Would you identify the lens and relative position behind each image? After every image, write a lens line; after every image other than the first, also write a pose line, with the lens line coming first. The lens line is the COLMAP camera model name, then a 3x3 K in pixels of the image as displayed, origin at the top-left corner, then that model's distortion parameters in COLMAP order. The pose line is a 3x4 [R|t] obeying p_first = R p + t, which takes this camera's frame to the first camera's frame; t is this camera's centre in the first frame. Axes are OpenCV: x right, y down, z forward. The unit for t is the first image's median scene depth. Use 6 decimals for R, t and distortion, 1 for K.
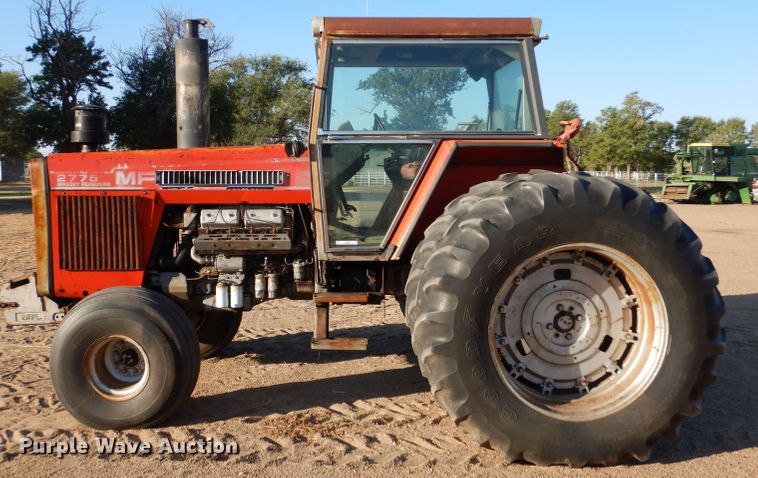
lens RADIAL K [[741.4, 0, 350.5], [0, 741.4, 209.3], [0, 0, 1]] dist [0.010677, 0.000000]
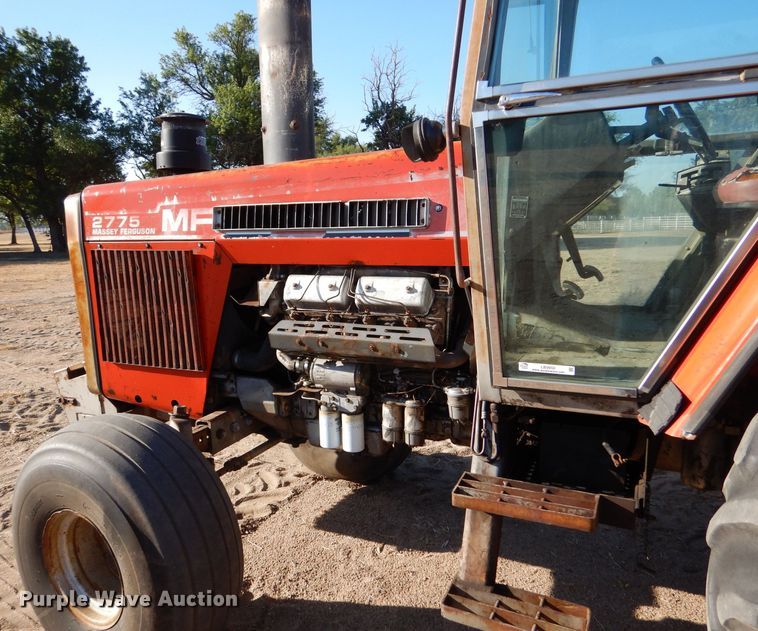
lens RADIAL K [[599.1, 0, 345.5], [0, 599.1, 309.7], [0, 0, 1]] dist [0.014142, -0.006664]
pose [[0.890568, 0.046089, -0.452509, 0.041210], [-0.001499, 0.995145, 0.098407, -0.017997], [0.454847, -0.086960, 0.886314, 0.624424]]
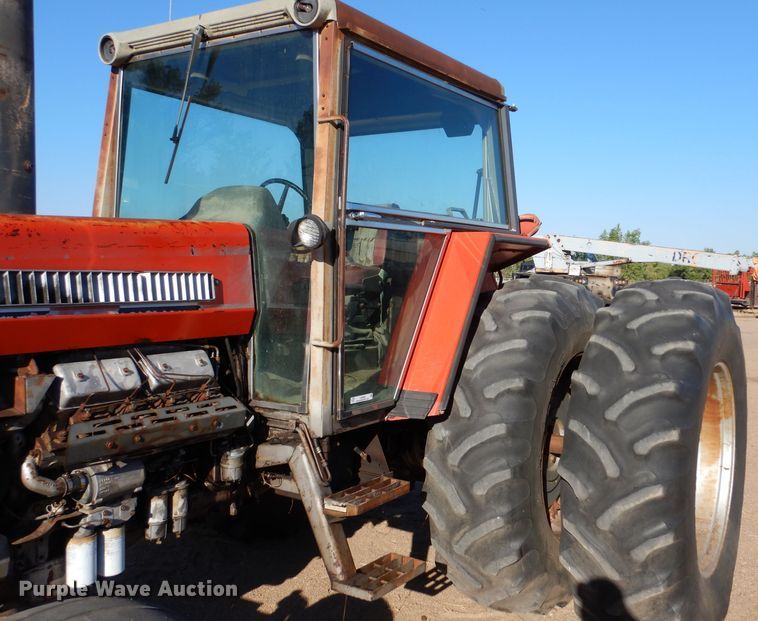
lens RADIAL K [[765.7, 0, 418.7], [0, 765.7, 302.4], [0, 0, 1]] dist [-0.002101, 0.000000]
pose [[0.533848, -0.022996, 0.845267, -0.455845], [0.036222, 0.999334, 0.004311, -0.029128], [-0.844804, 0.028316, 0.534326, 0.604383]]
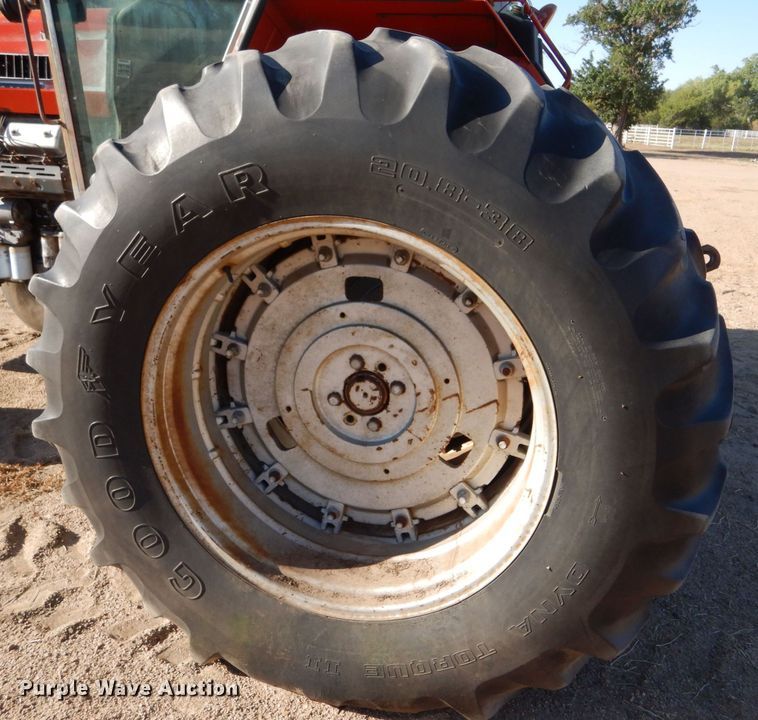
lens RADIAL K [[721.5, 0, 398.2], [0, 721.5, 336.8], [0, 0, 1]] dist [0.014235, 0.000000]
pose [[0.973006, 0.106706, -0.204632, 0.310949], [-0.055377, 0.968735, 0.241839, 0.009044], [0.224039, -0.223979, 0.948493, 0.472232]]
